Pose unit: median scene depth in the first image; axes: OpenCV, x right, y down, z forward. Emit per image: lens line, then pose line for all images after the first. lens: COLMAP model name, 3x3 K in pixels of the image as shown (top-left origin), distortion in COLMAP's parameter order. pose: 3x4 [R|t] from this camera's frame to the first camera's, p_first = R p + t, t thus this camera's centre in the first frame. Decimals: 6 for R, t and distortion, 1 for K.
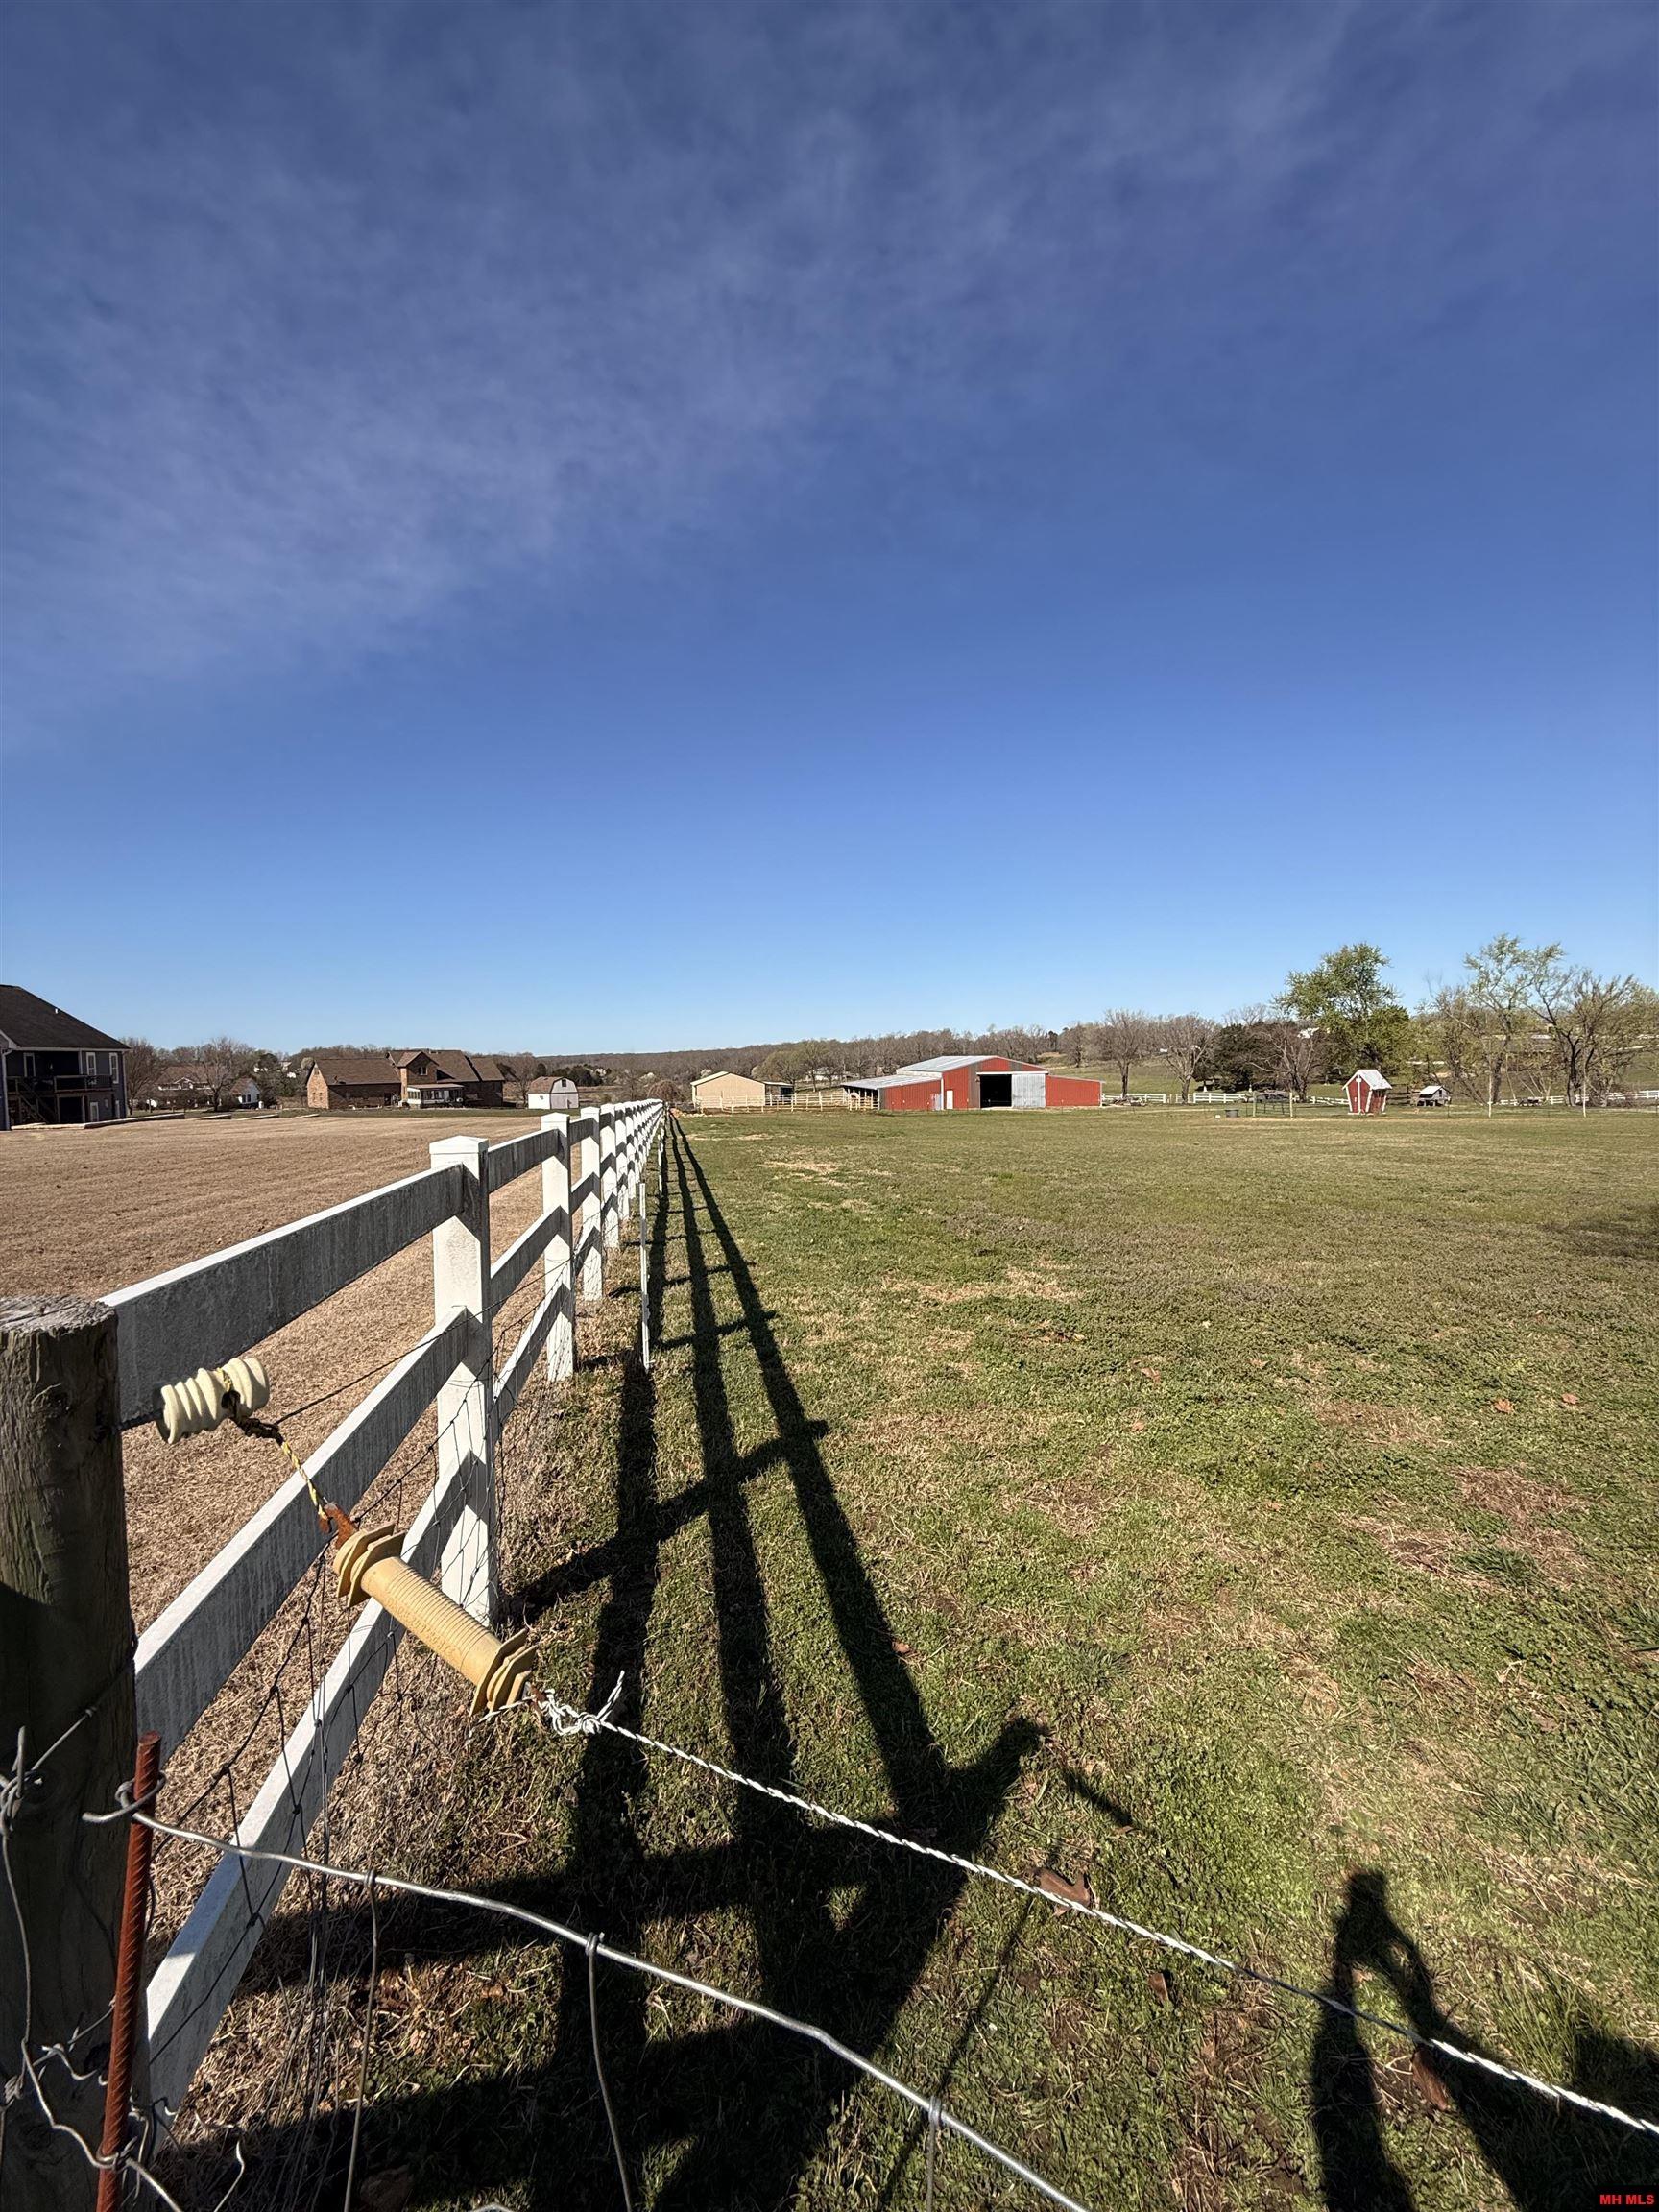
lens RADIAL K [[876.5, 0, 836.8], [0, 876.5, 1102.2], [0, 0, 1]] dist [-0.000458, -0.000130]
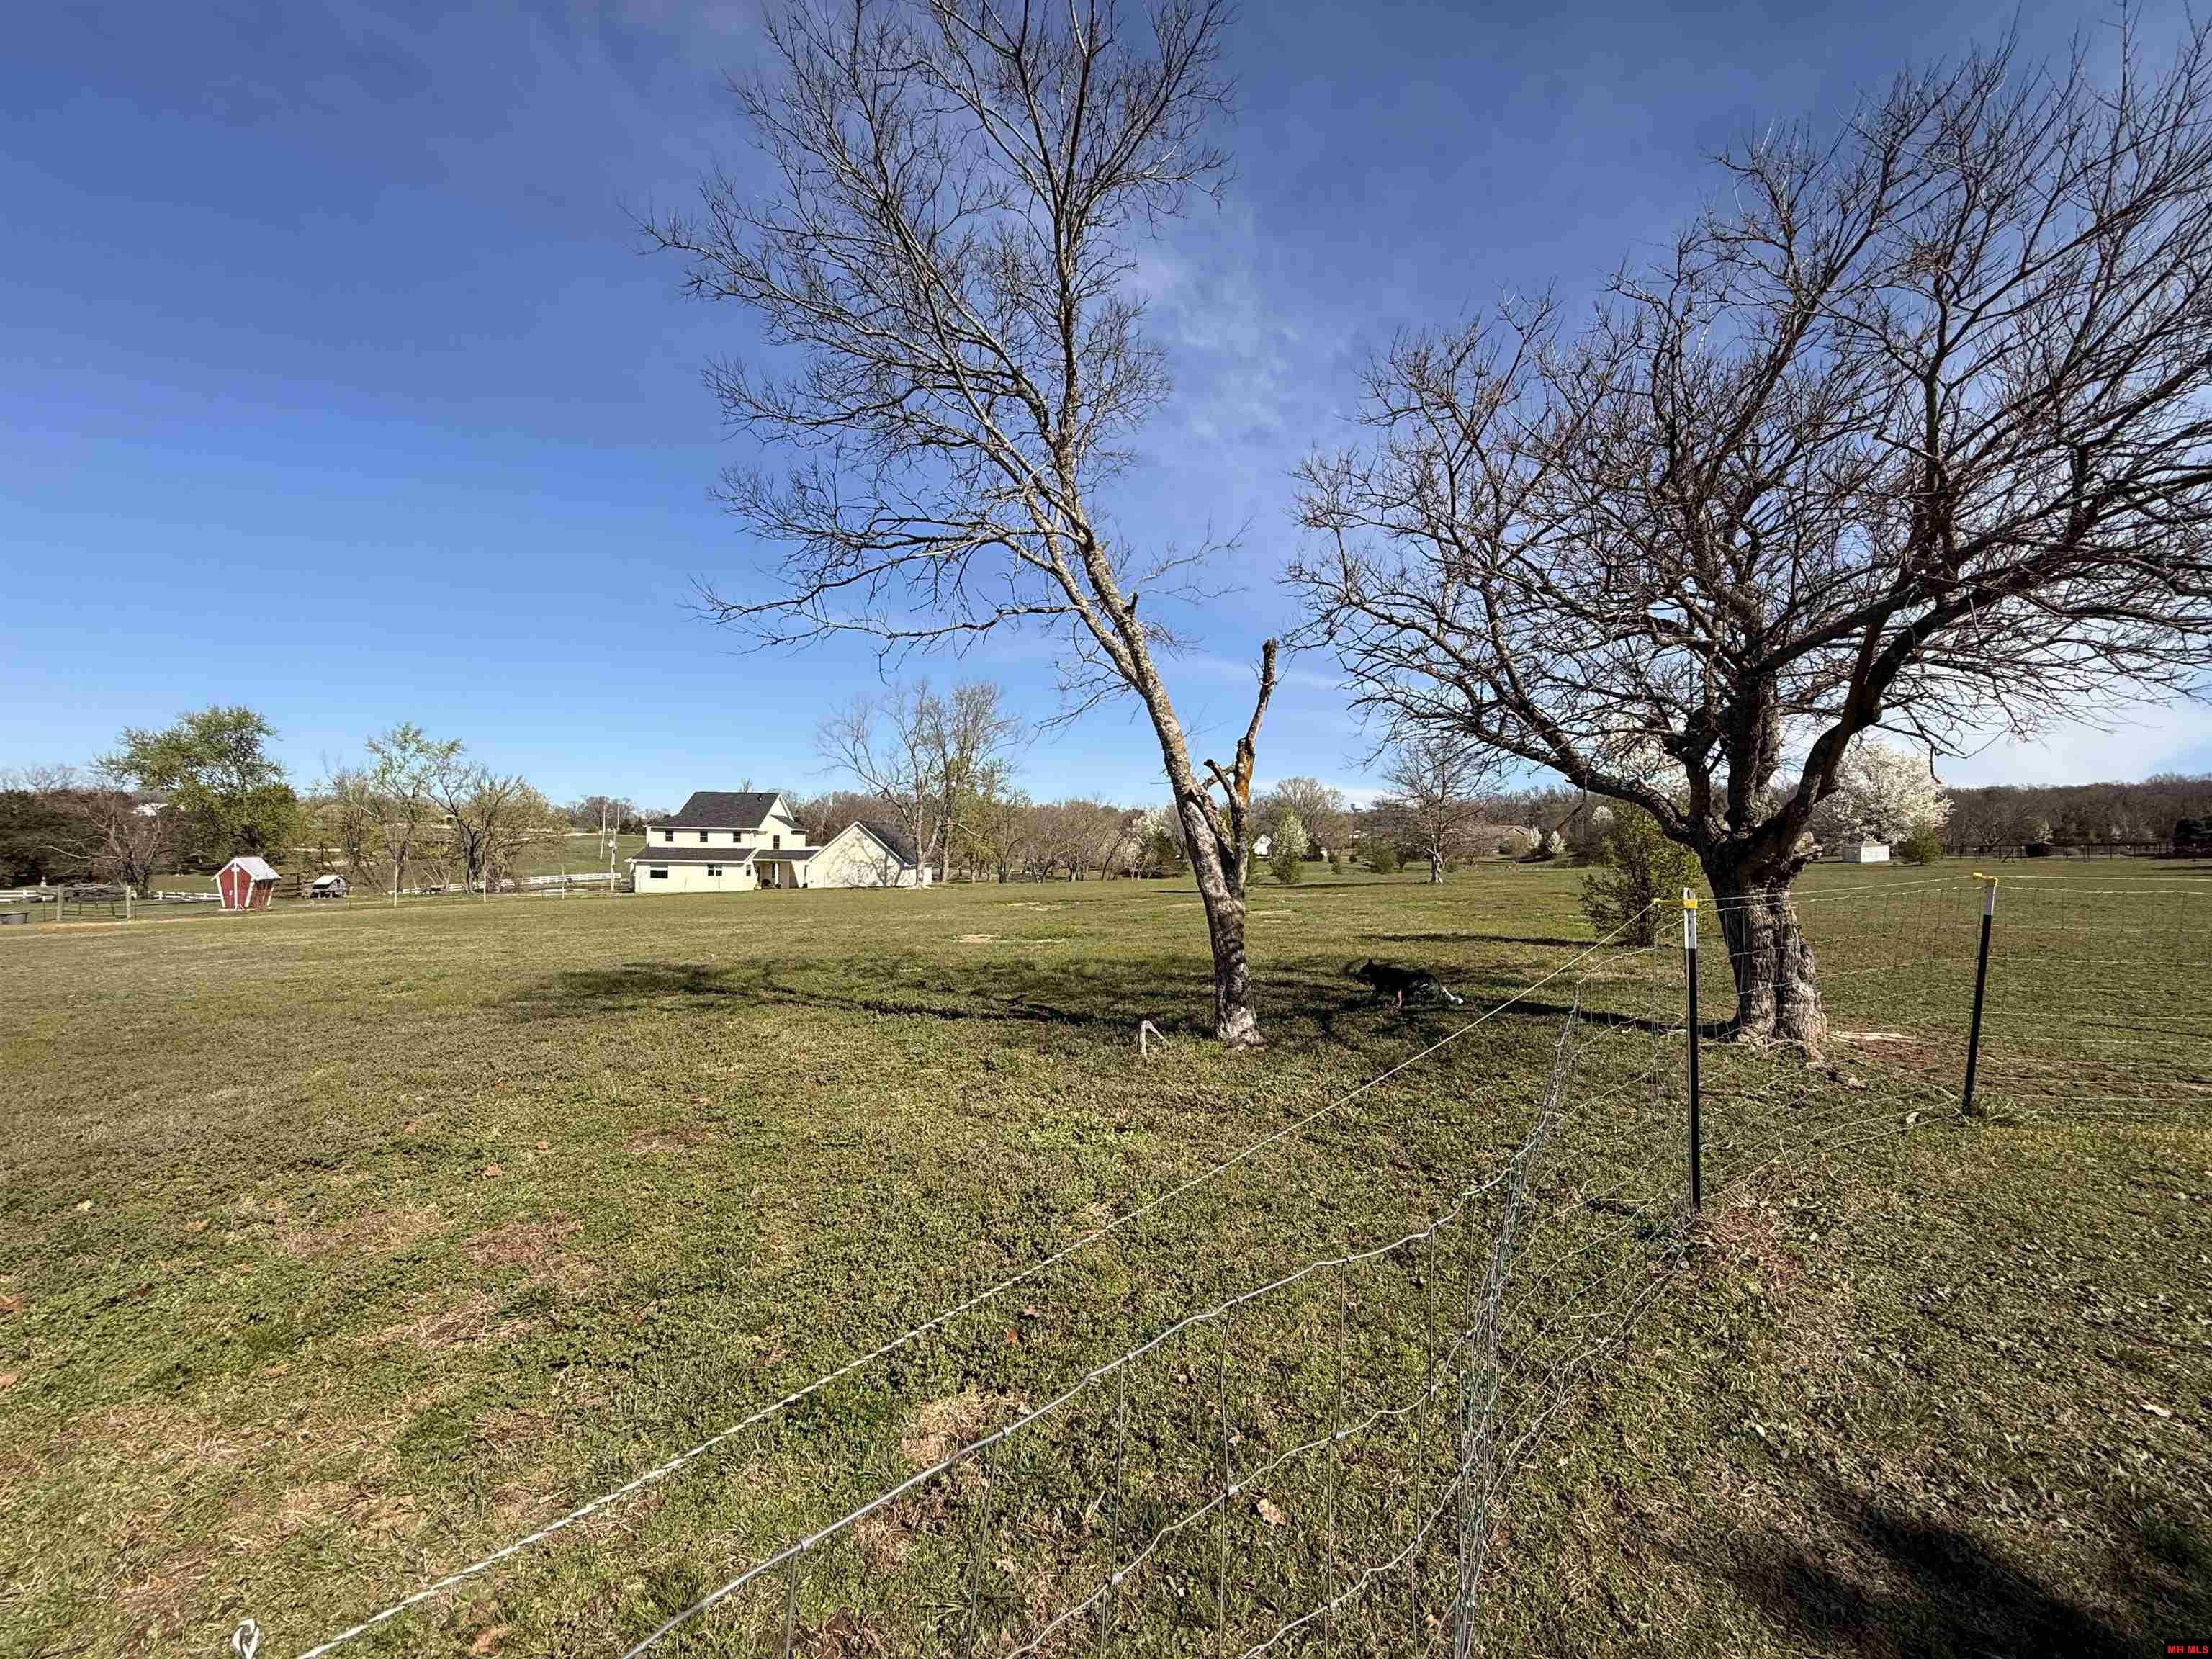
lens RADIAL K [[876.5, 0, 1096.2], [0, 876.5, 834.2], [0, 0, 1]] dist [-0.000458, -0.000130]
pose [[0.245859, 0.032974, 0.968745, -0.009426], [0.029721, 0.998695, -0.041536, 0.000309], [-0.968850, 0.039004, 0.244558, 0.000833]]
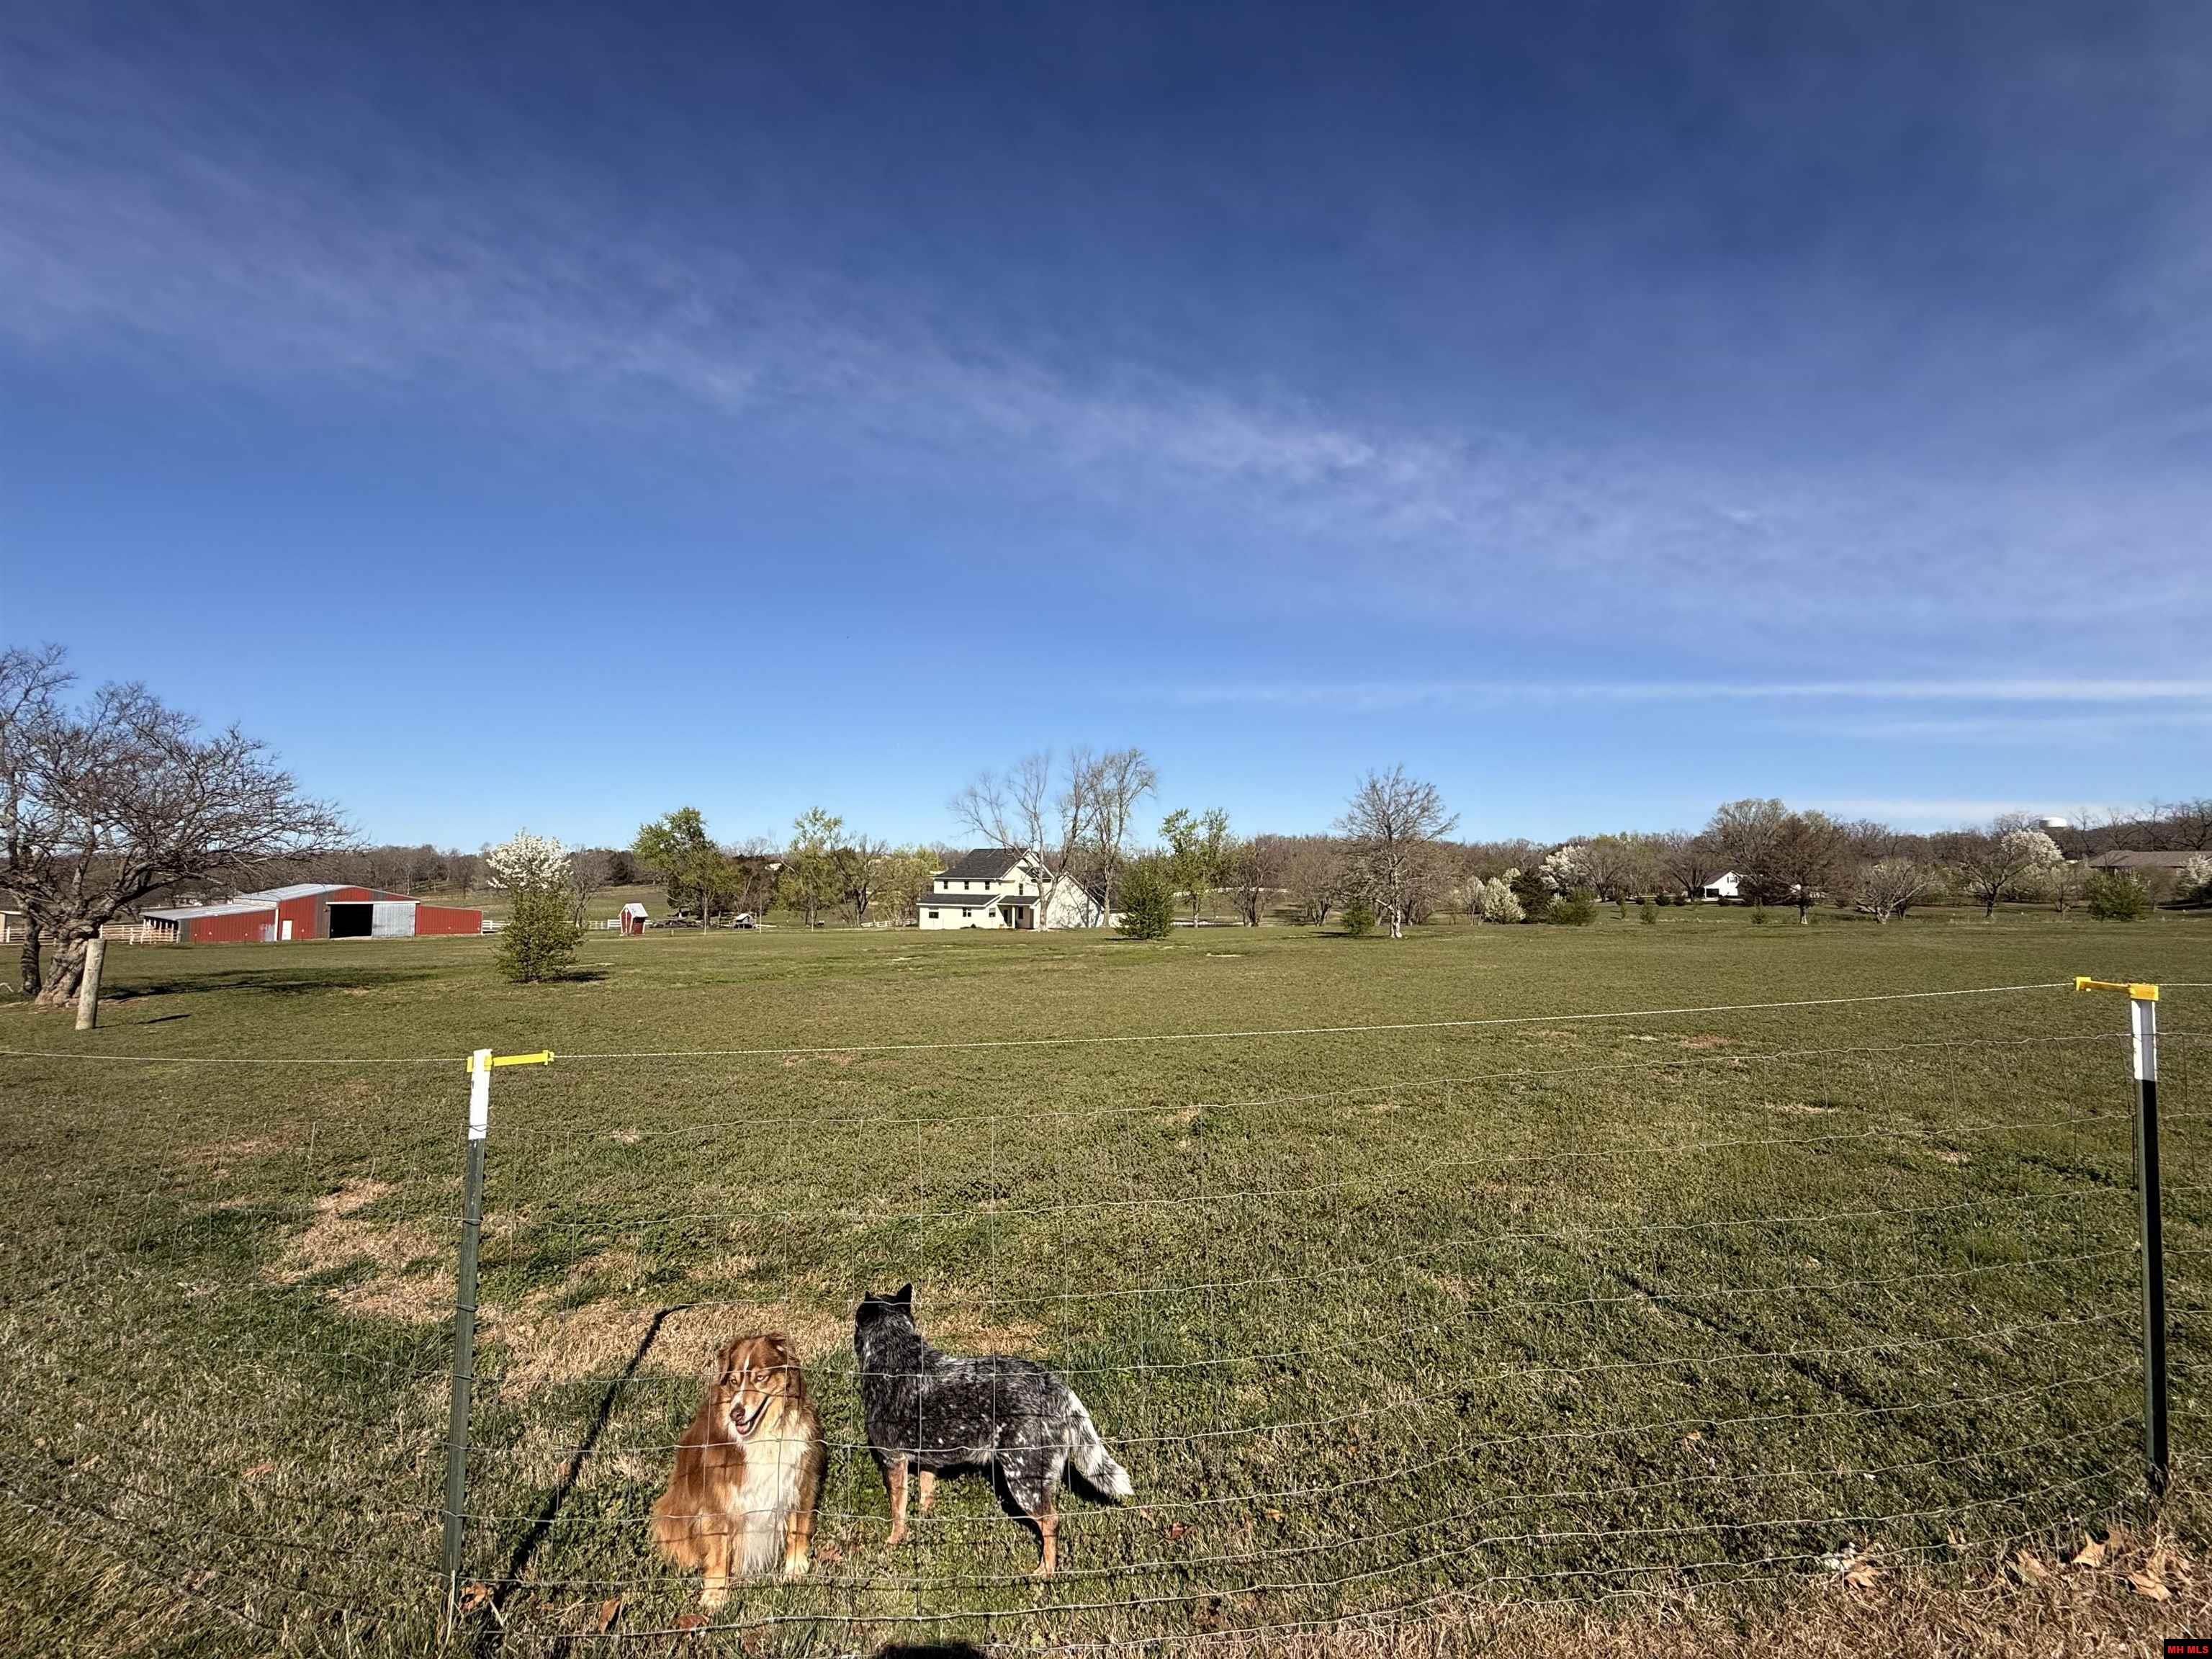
lens RADIAL K [[876.5, 0, 1107.5], [0, 876.5, 818.0], [0, 0, 1]] dist [-0.000458, -0.000130]
pose [[0.710646, 0.069705, 0.700089, 0.117809], [0.017461, 0.993026, -0.116595, 0.003748], [-0.703333, 0.095082, 0.704473, -0.444043]]
